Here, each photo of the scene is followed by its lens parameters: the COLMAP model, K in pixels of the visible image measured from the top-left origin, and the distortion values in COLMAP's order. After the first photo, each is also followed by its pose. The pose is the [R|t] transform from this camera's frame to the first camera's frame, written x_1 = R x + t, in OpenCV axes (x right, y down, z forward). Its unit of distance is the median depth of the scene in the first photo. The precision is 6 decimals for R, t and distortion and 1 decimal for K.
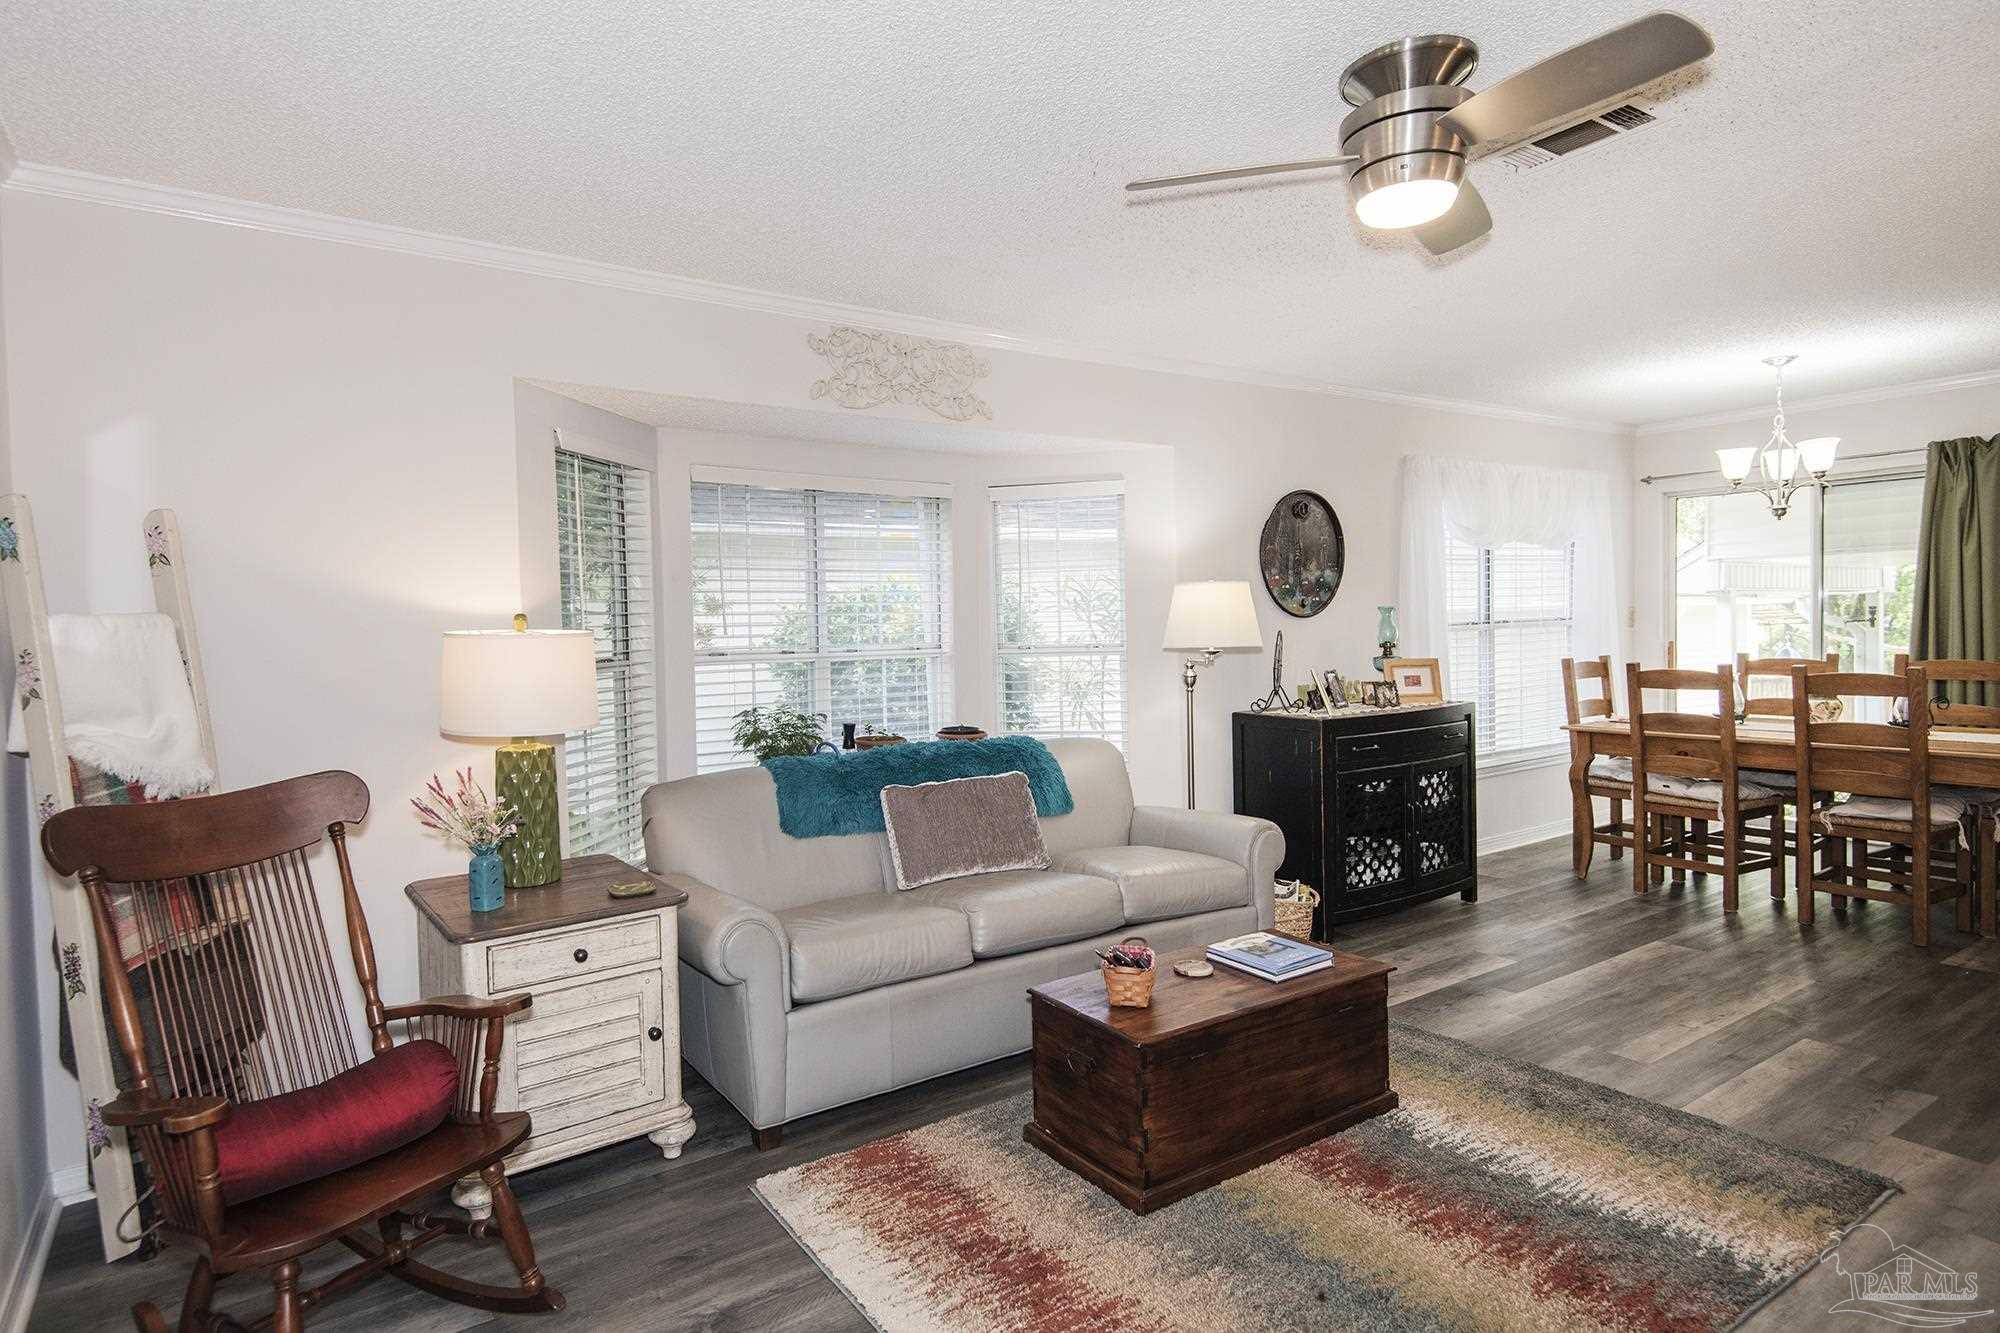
lens RADIAL K [[1050.2, 0, 1000.0], [0, 1050.2, 666.5], [0, 0, 1]] dist [0.000519, -0.002229]
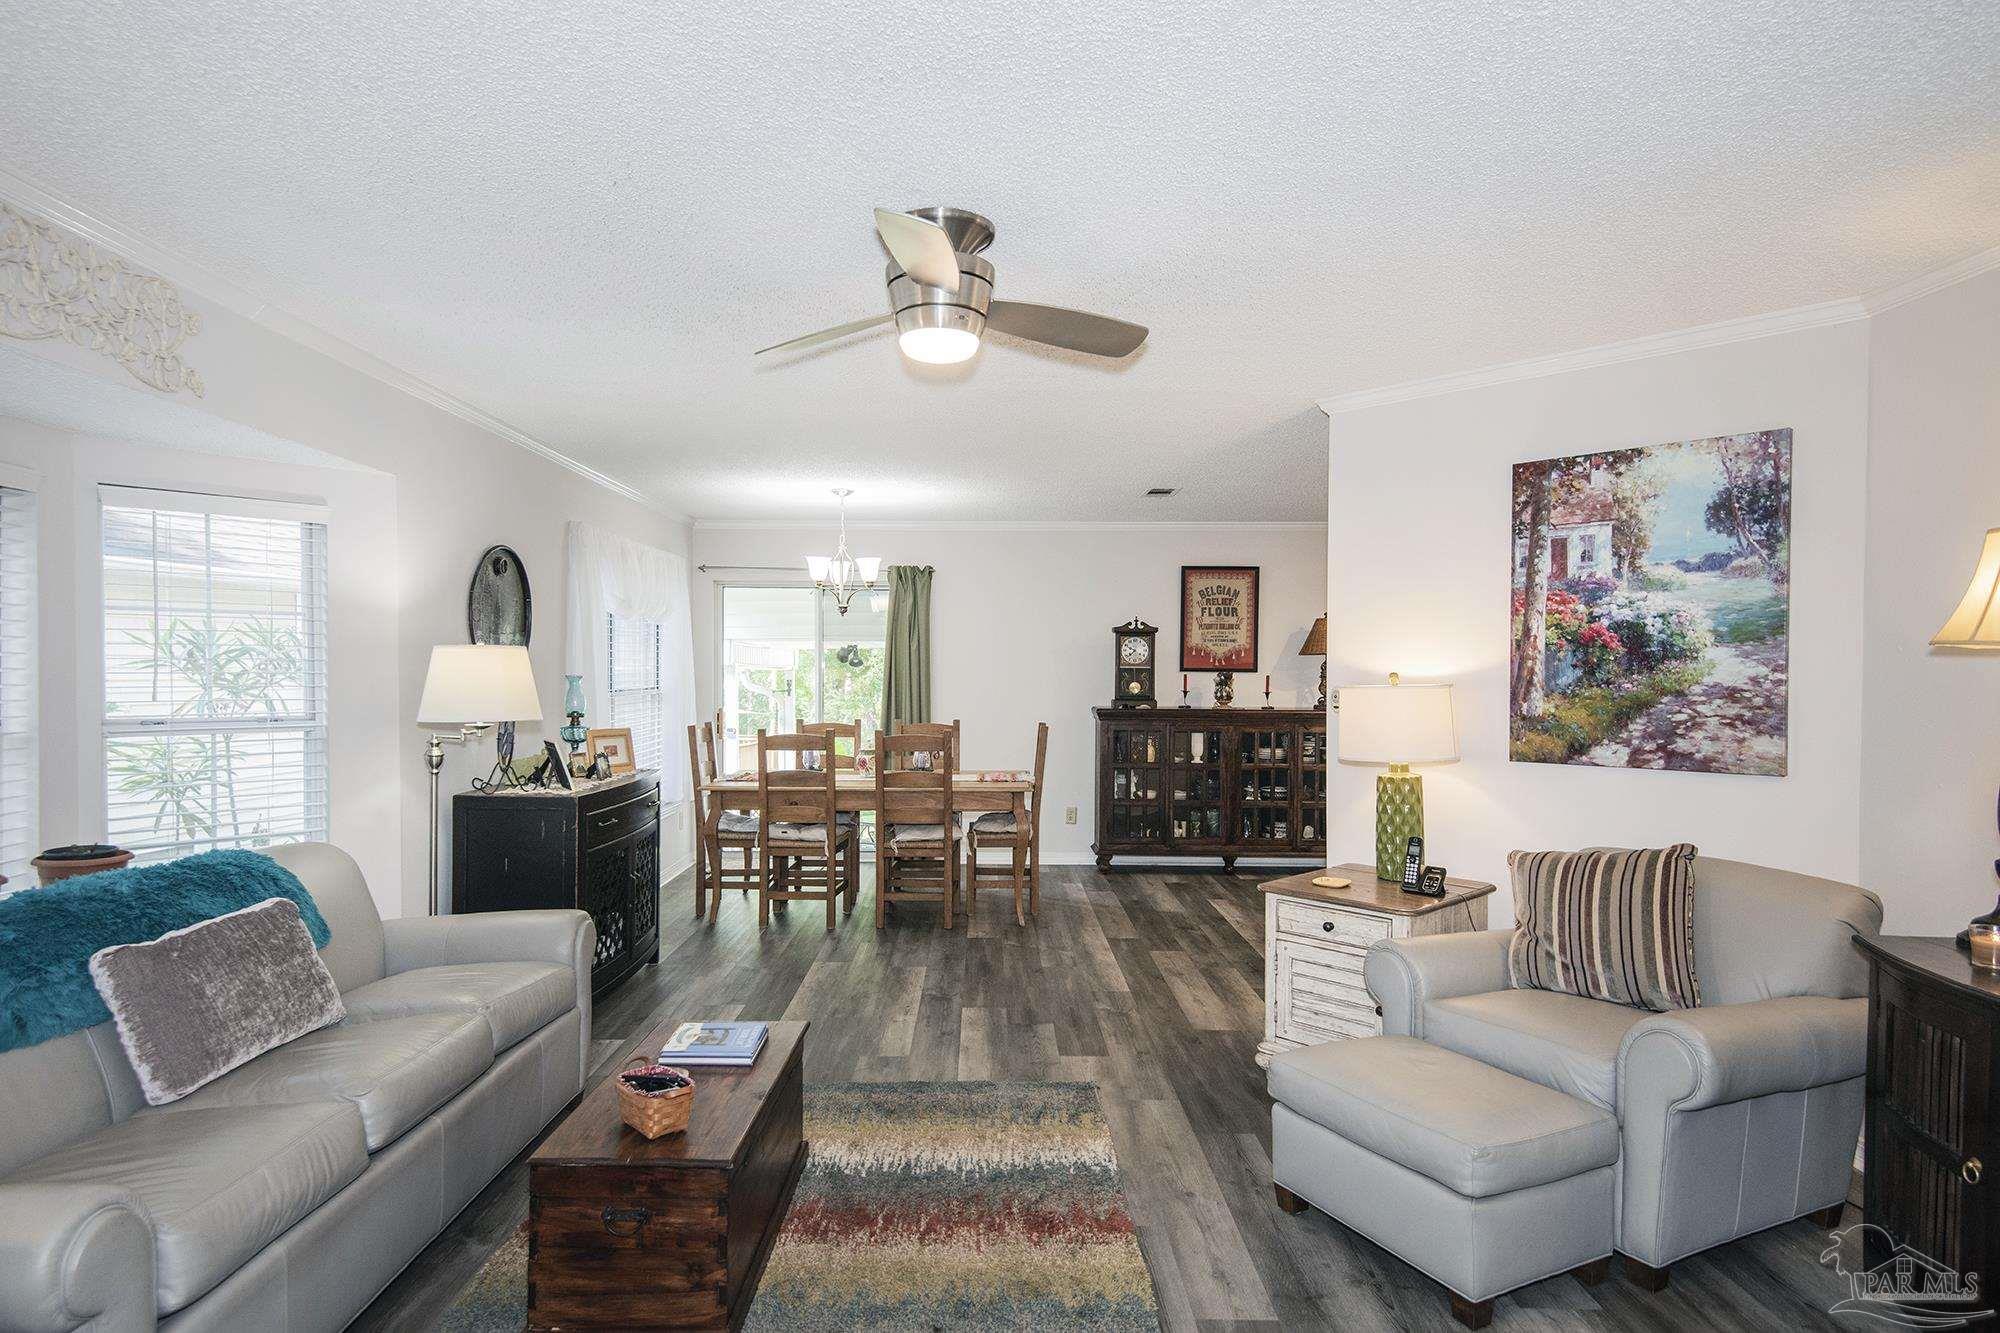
lens RADIAL K [[1052.0, 0, 998.0], [0, 1052.0, 704.9], [0, 0, 1]] dist [0.033336, 0.000343]
pose [[0.572038, 0.003274, 0.820221, -0.247099], [0.014913, 0.999785, -0.014391, -0.011678], [-0.820092, 0.020464, 0.571866, 0.137109]]
